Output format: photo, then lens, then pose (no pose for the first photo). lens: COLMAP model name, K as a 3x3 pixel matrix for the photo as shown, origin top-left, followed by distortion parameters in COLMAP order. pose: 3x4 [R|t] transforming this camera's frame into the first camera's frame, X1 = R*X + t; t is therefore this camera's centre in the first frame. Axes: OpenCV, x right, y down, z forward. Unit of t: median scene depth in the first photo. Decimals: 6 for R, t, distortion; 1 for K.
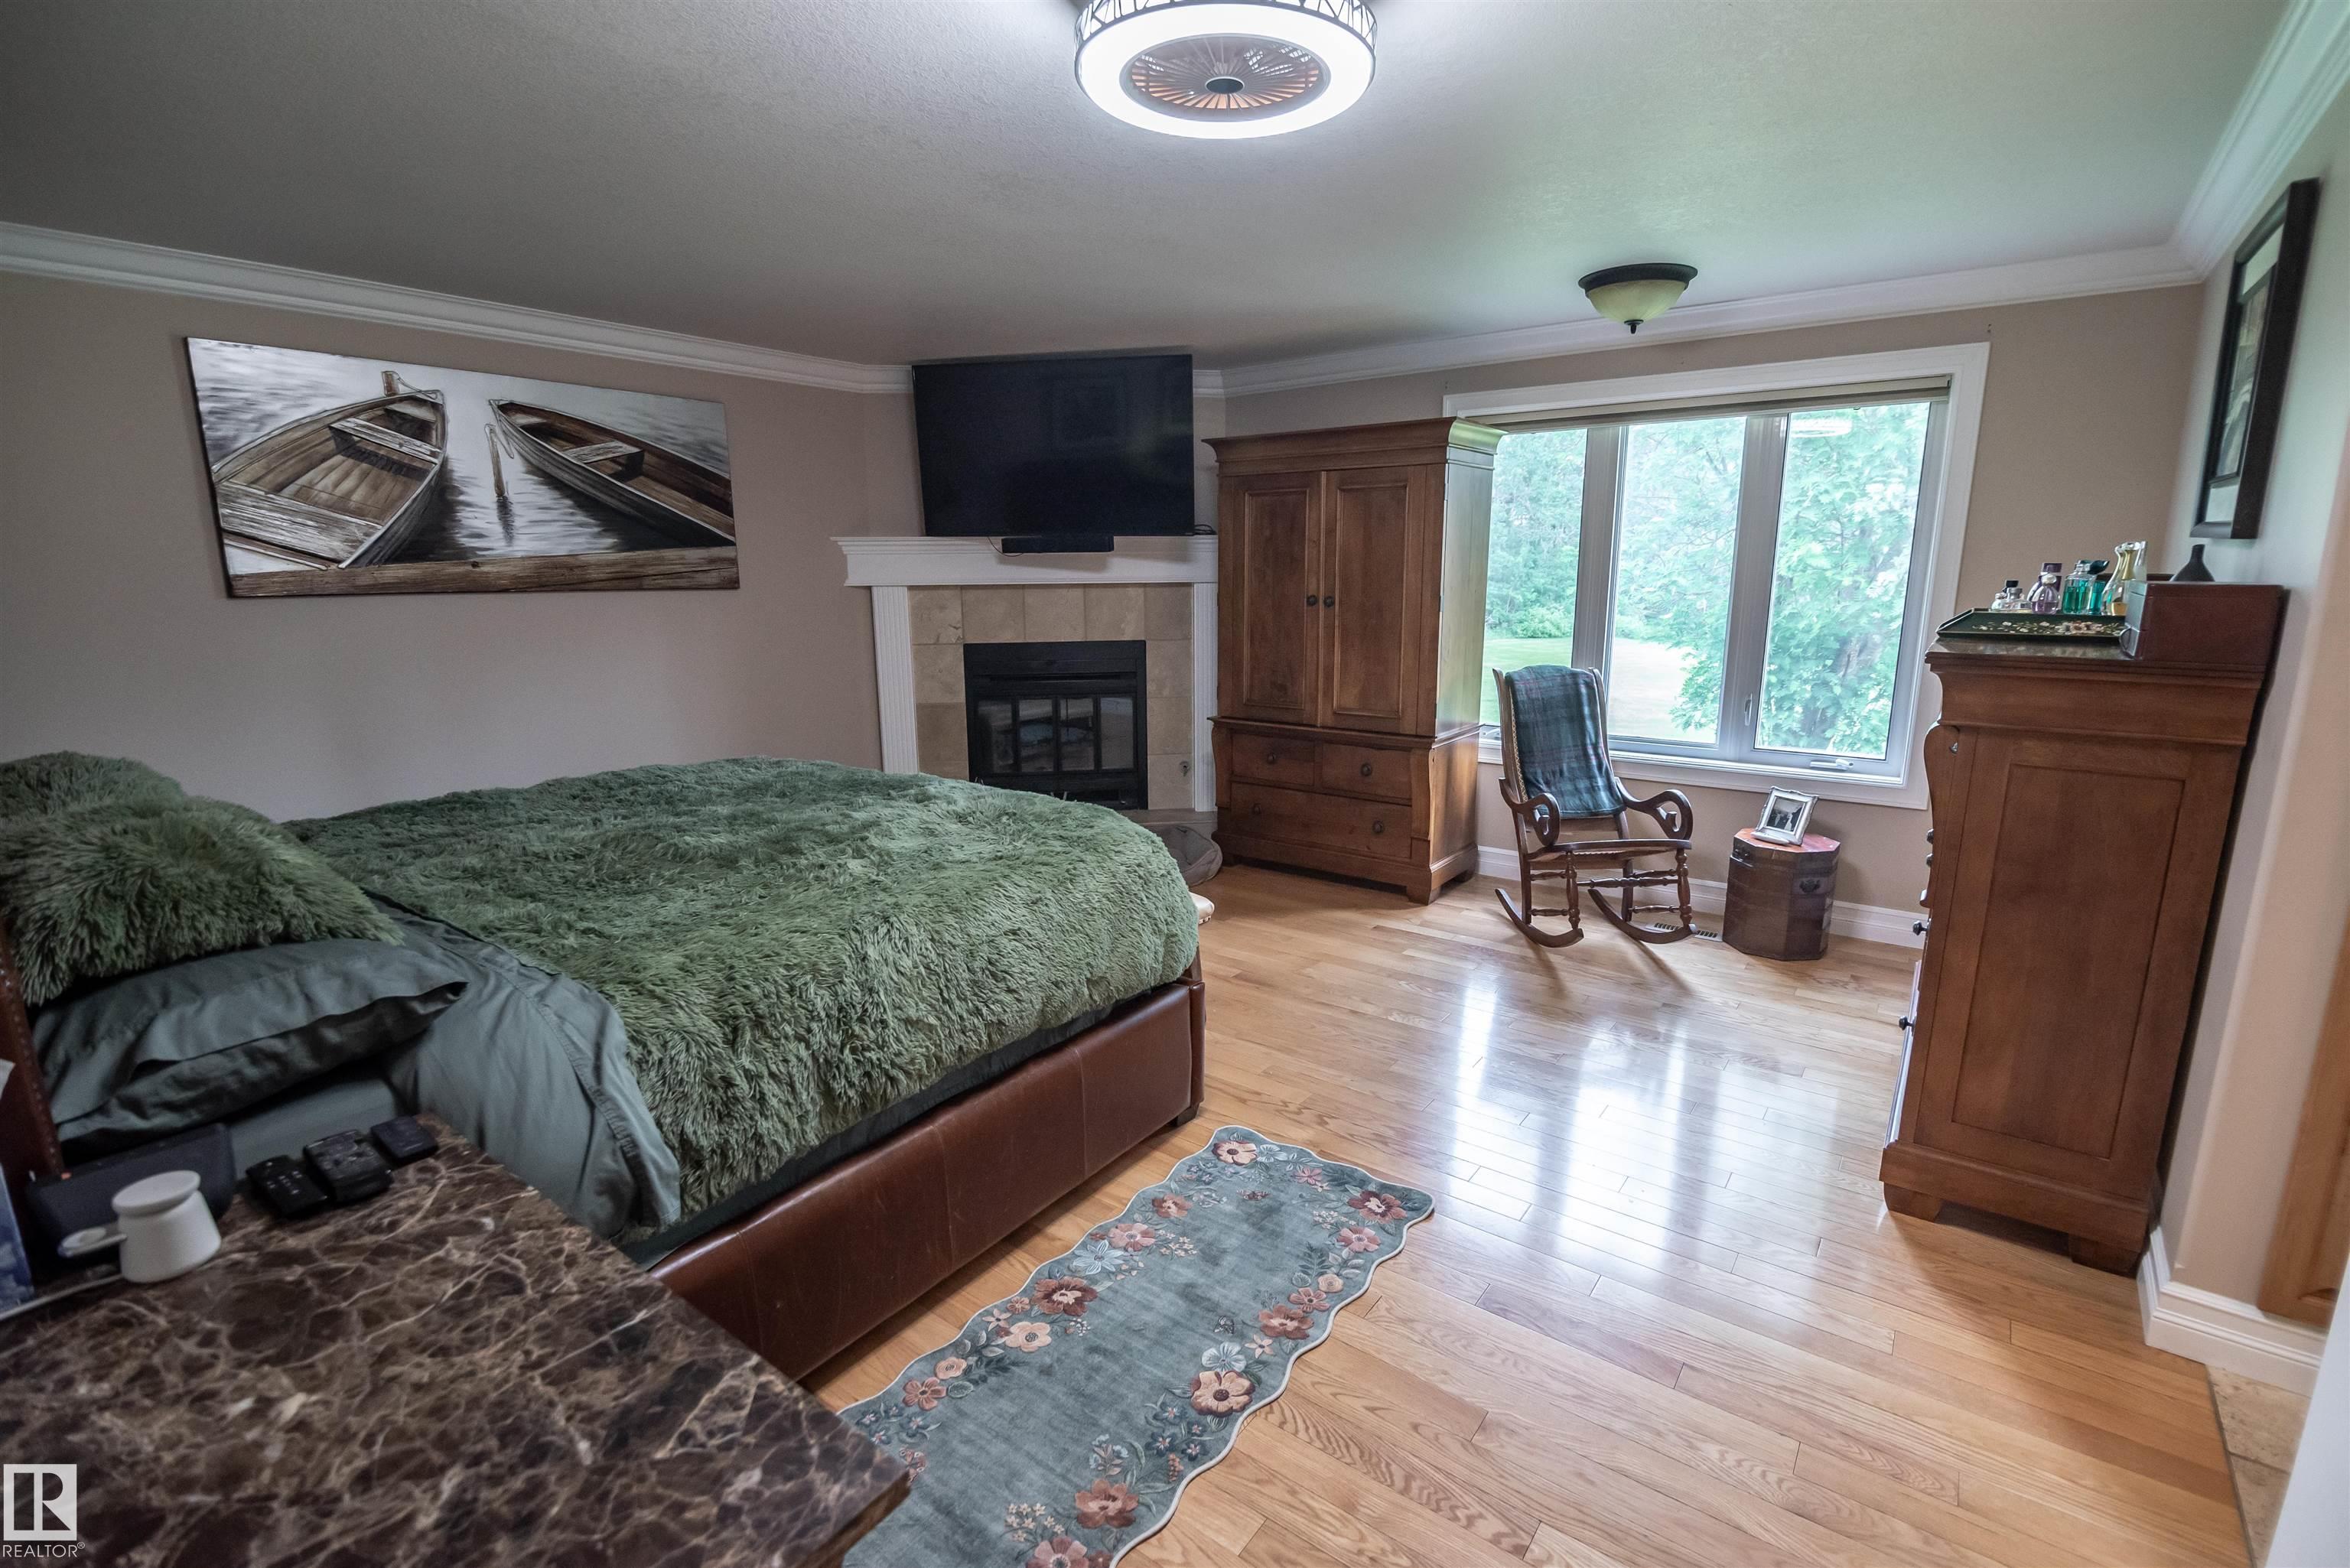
lens RADIAL K [[1045.0, 0, 1174.5], [0, 1045.0, 789.5], [0, 0, 1]] dist [-0.008421, -0.005753]
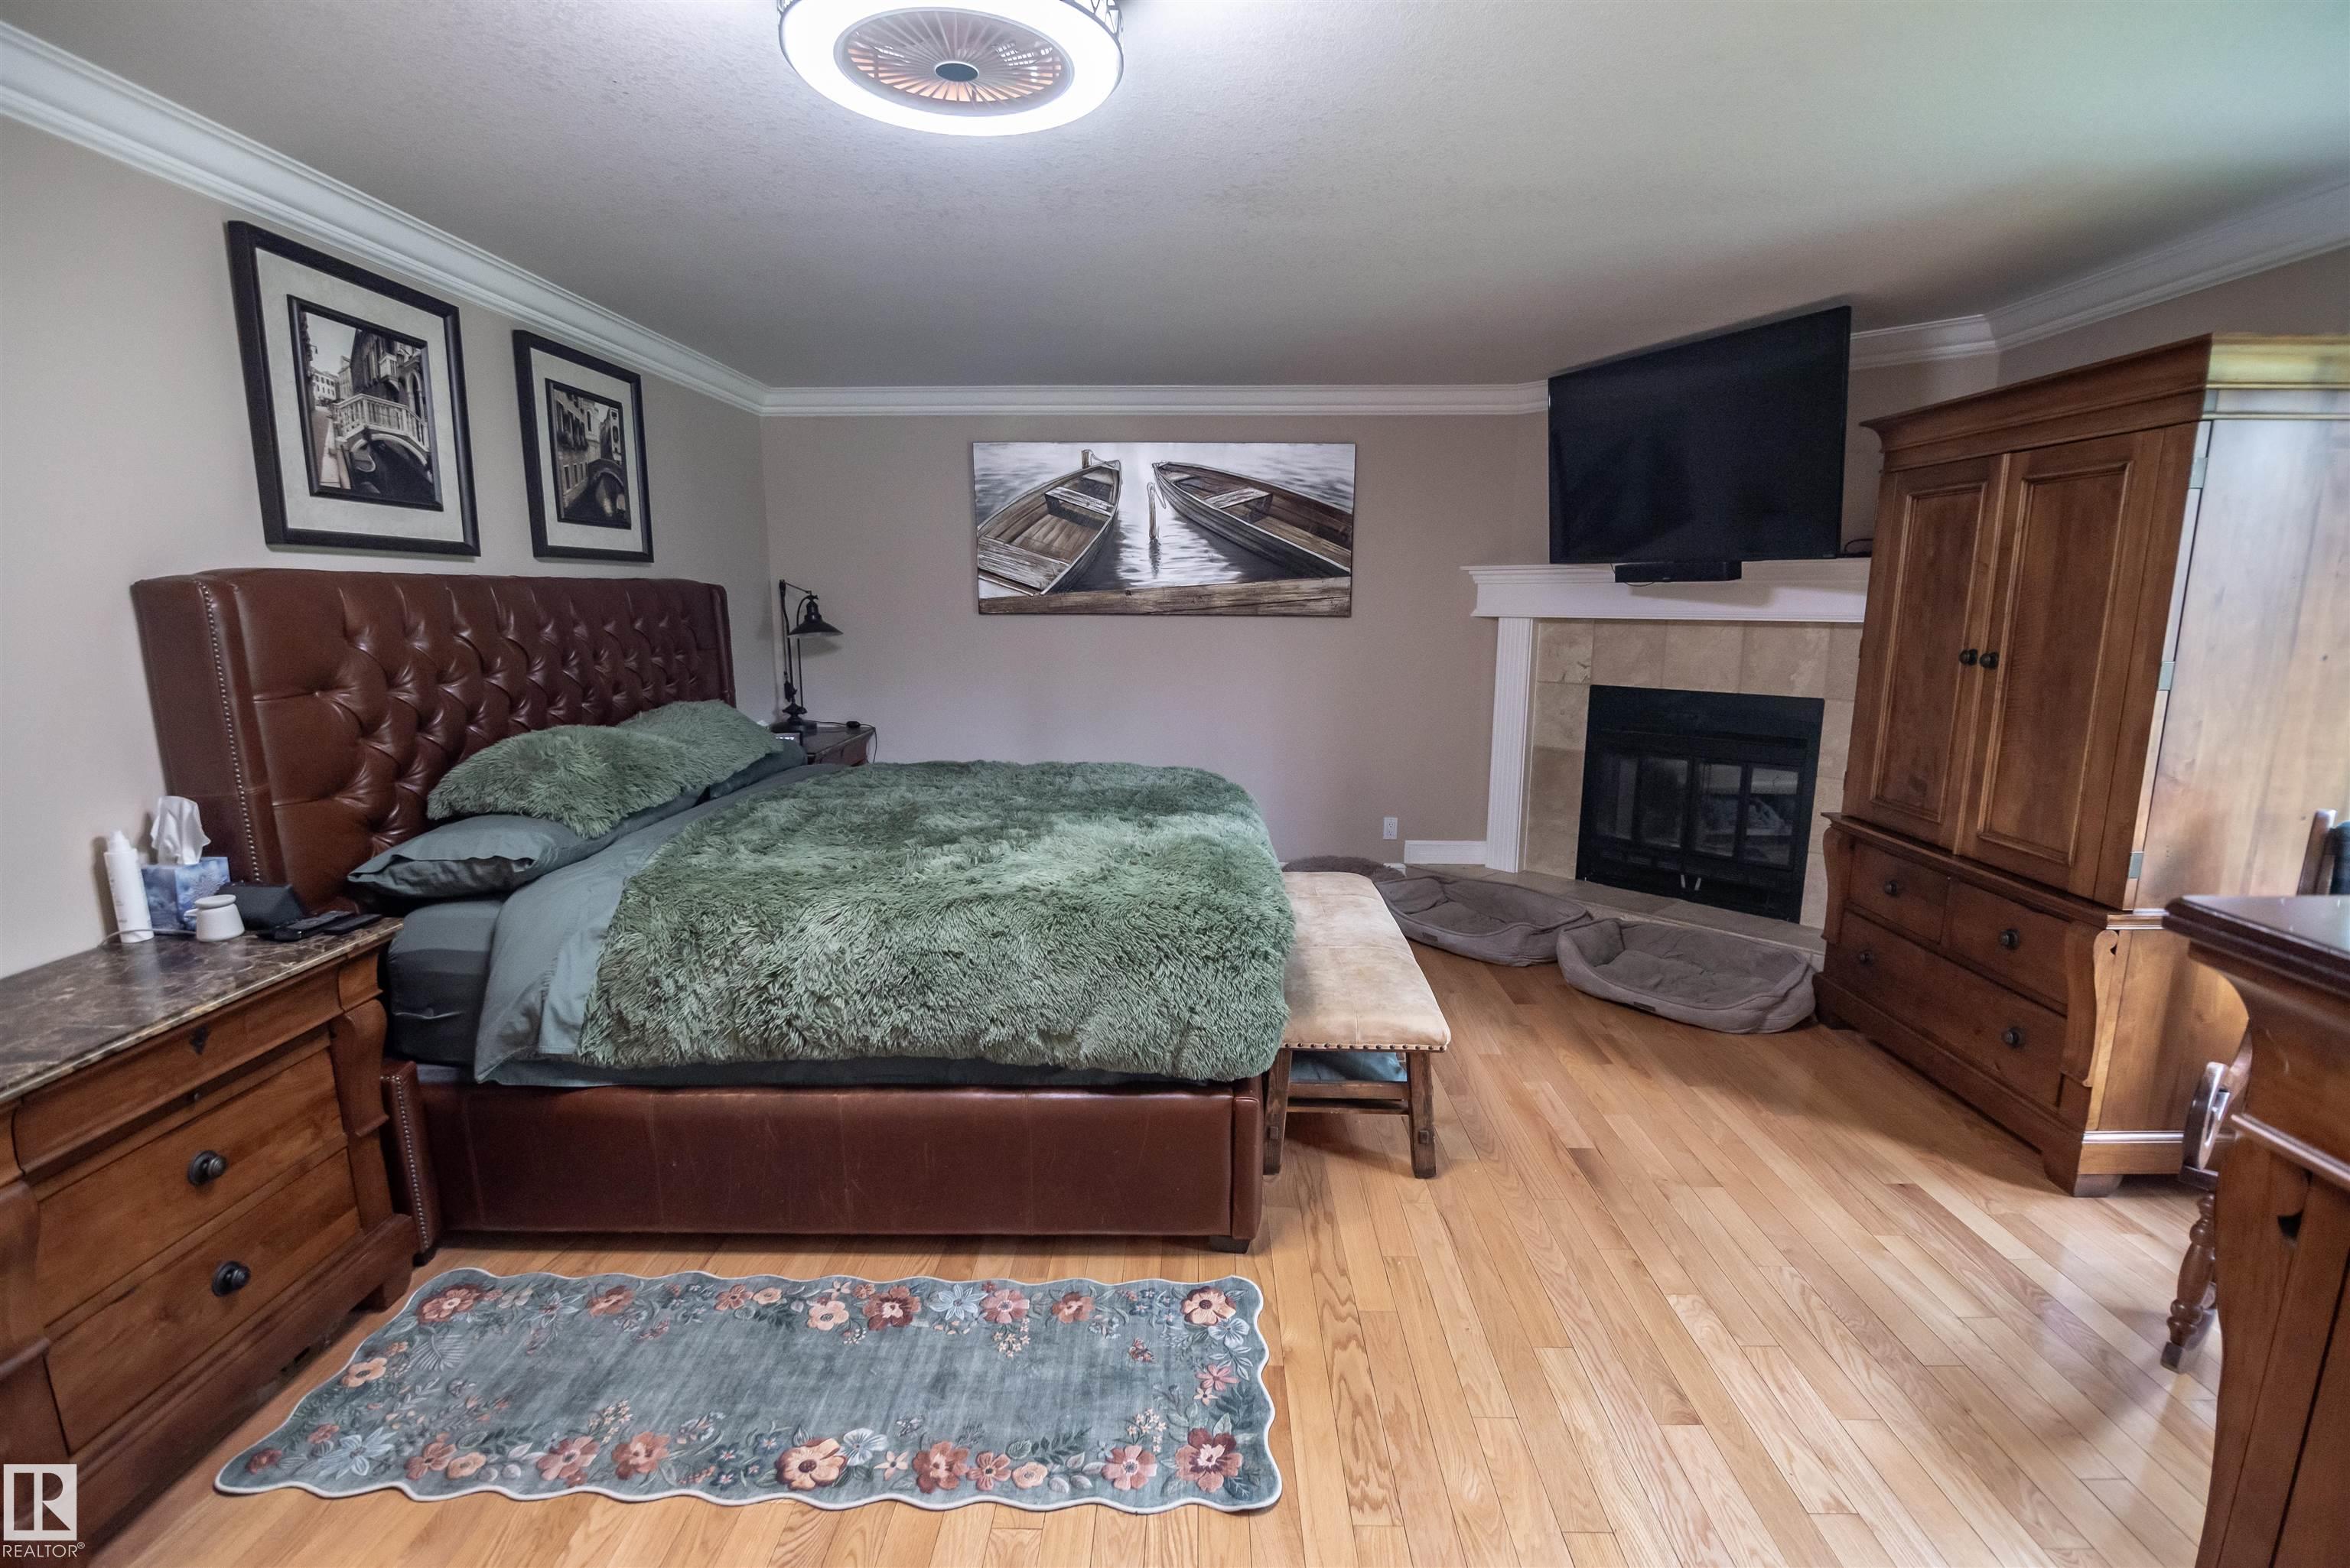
lens RADIAL K [[1045.0, 0, 1174.5], [0, 1045.0, 789.5], [0, 0, 1]] dist [-0.008421, -0.005753]
pose [[0.593475, 0.151998, -0.790369, 0.370150], [-0.170643, 0.983443, 0.060995, -0.059835], [0.786554, 0.098672, 0.609587, 0.254019]]
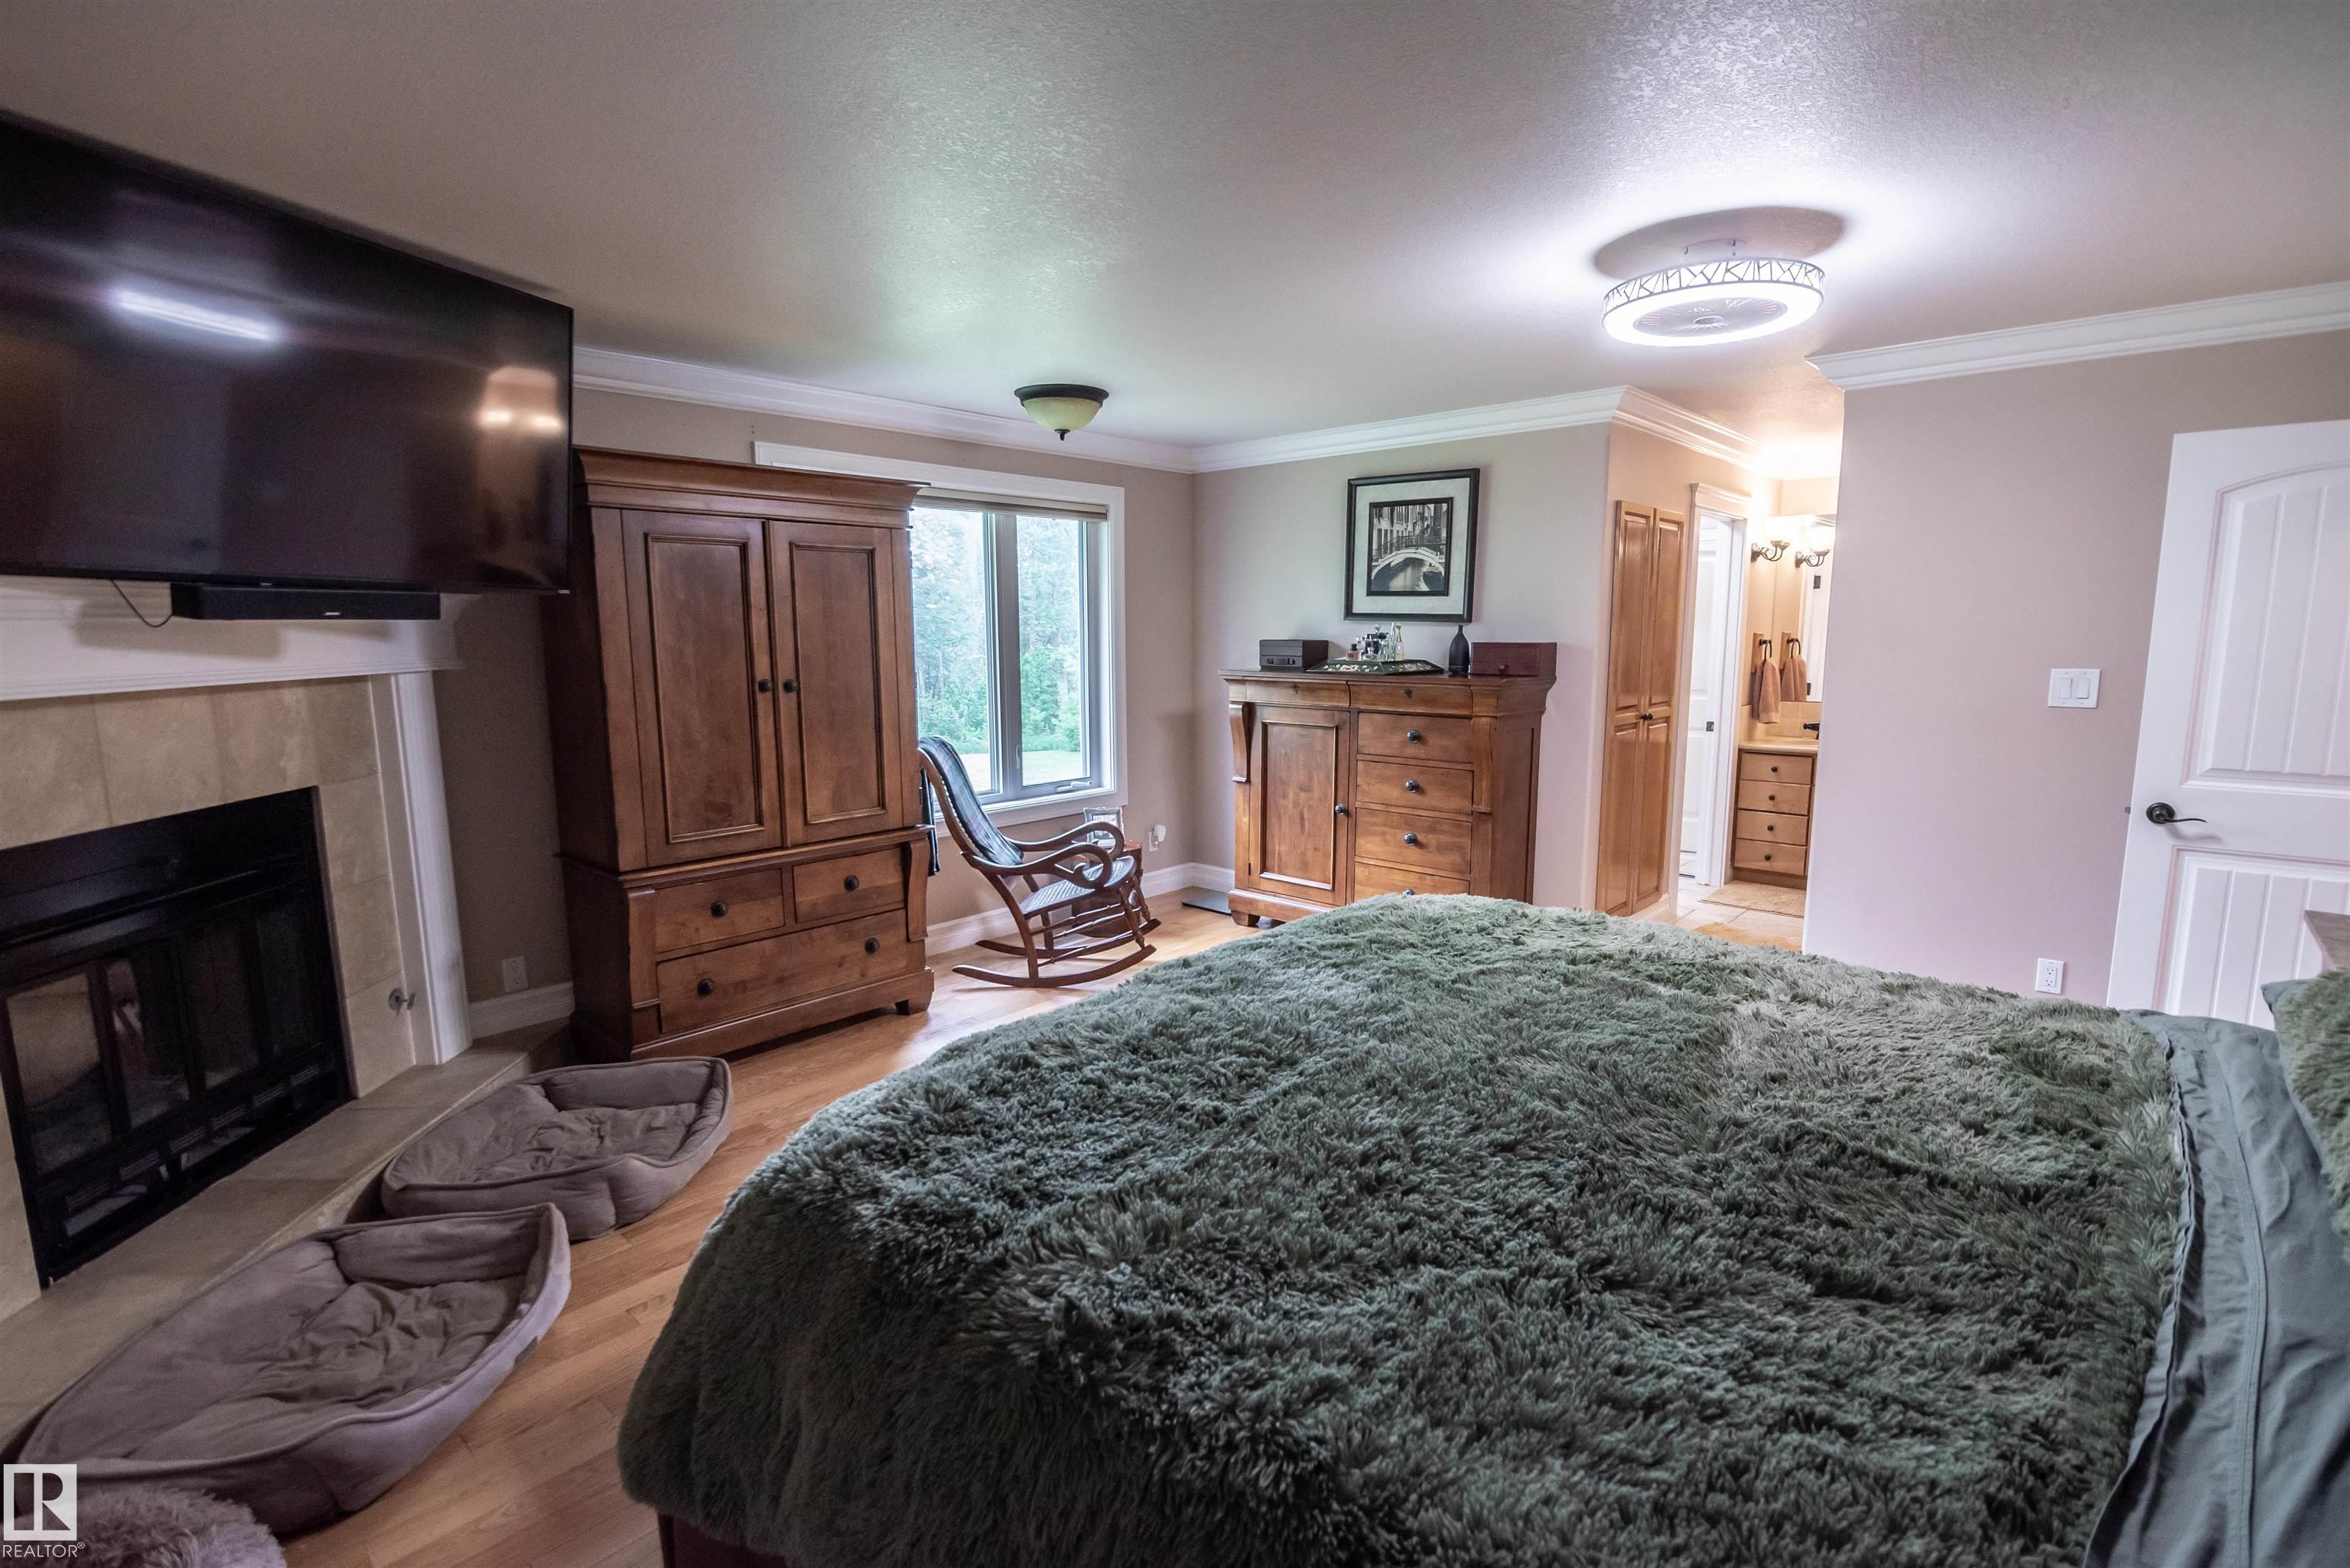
lens RADIAL K [[1107.4, 0, 1174.8], [0, 1107.4, 792.1], [0, 0, 1]] dist [-0.006608, -0.006640]
pose [[0.089229, -0.145127, 0.985381, -0.678441], [0.207027, 0.970423, 0.124177, -0.152472], [-0.974258, 0.192920, 0.116635, 0.664795]]
